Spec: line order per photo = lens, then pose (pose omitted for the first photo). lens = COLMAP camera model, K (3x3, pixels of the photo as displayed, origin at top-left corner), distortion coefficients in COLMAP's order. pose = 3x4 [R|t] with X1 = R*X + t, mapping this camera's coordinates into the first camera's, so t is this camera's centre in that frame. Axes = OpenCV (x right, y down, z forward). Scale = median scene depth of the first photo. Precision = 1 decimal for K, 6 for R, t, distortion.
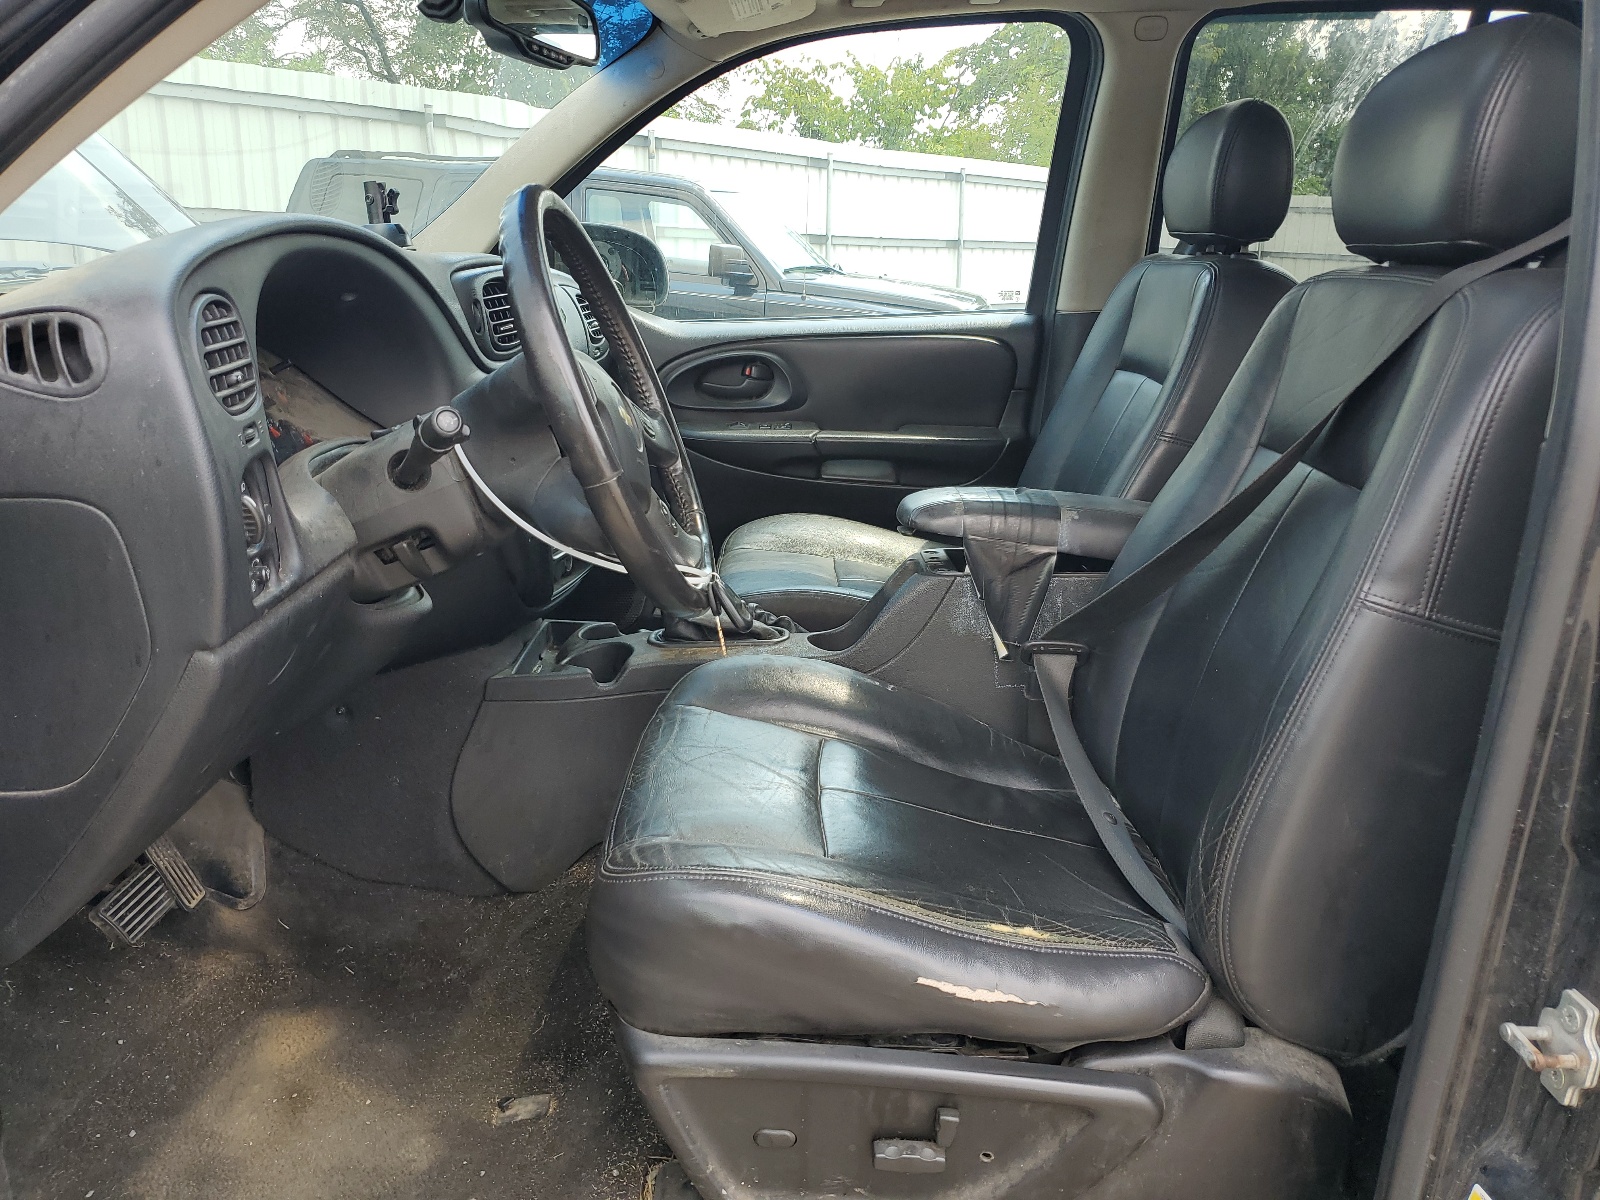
lens RADIAL K [[1222.7, 0, 800.0], [0, 1222.7, 600.0], [0, 0, 1]] dist [0.011430, -0.000682]
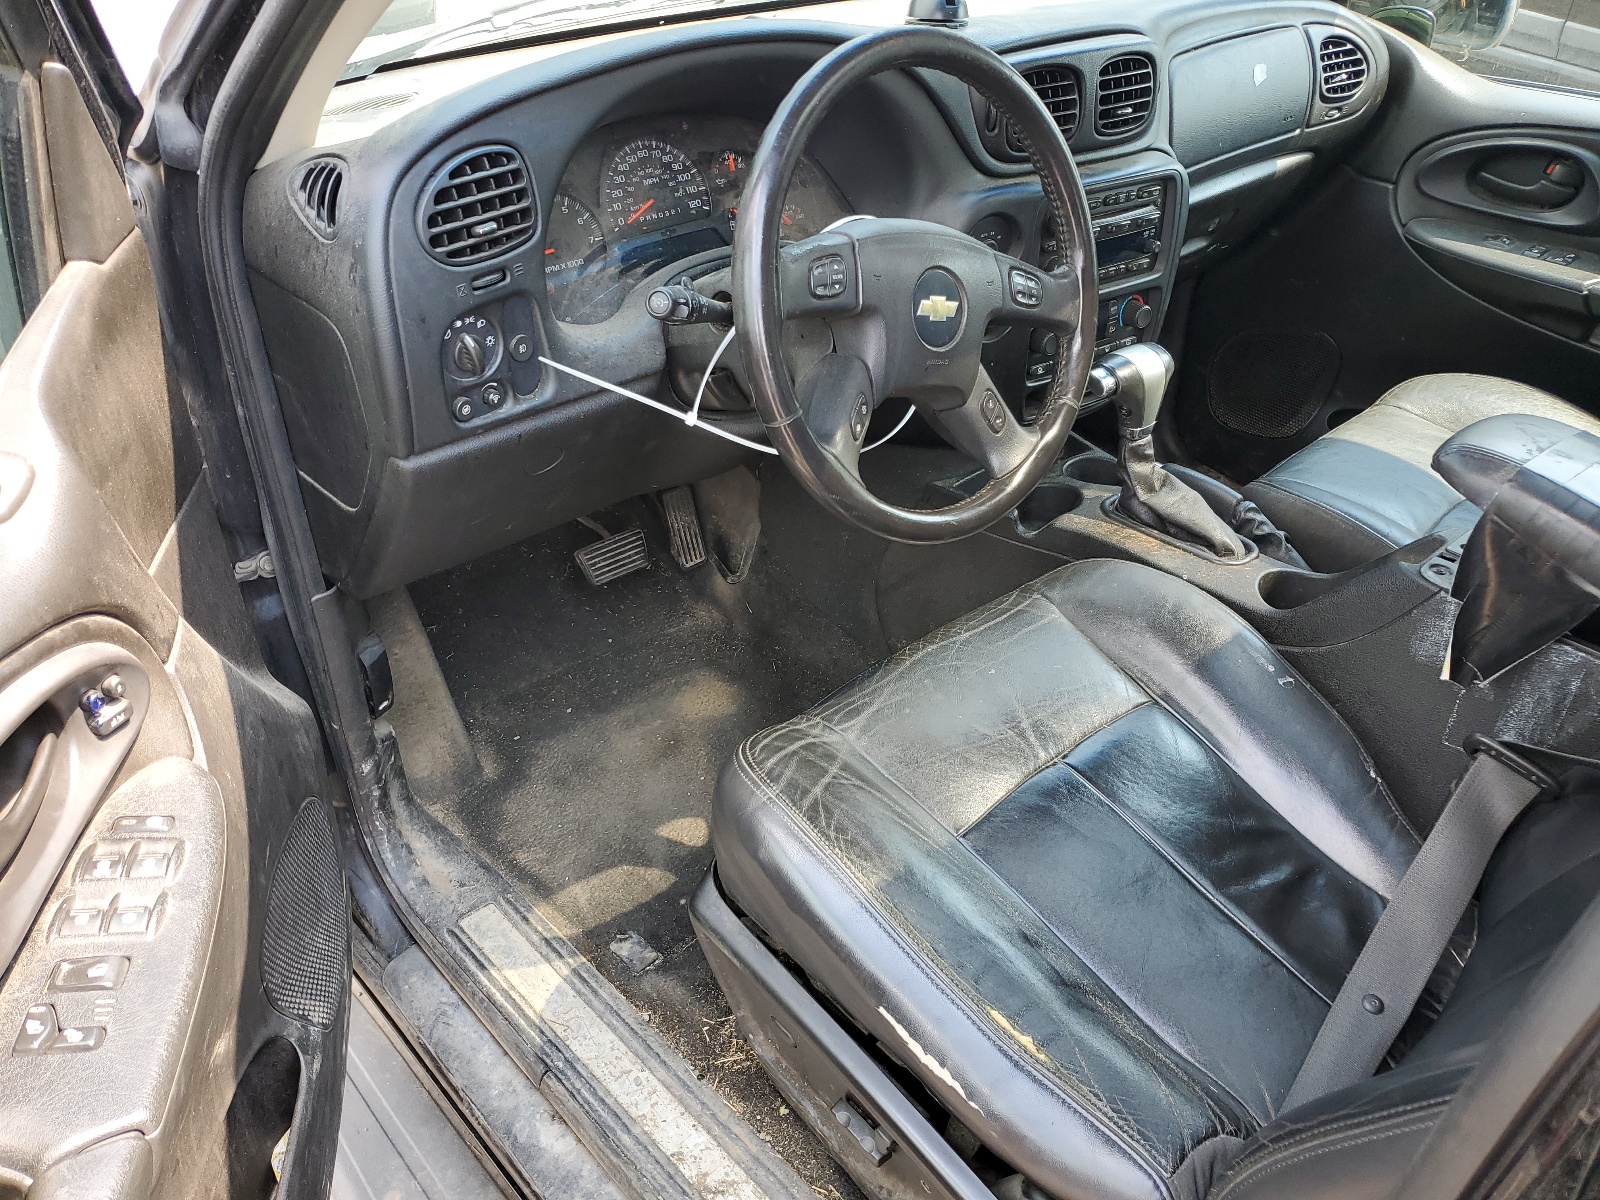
lens RADIAL K [[1222.7, 0, 800.0], [0, 1222.7, 600.0], [0, 0, 1]] dist [0.011430, -0.000682]
pose [[0.683106, 0.433338, -0.587864, 0.498702], [-0.234961, 0.892548, 0.384904, -0.343730], [0.691491, -0.124805, 0.711522, 0.324008]]
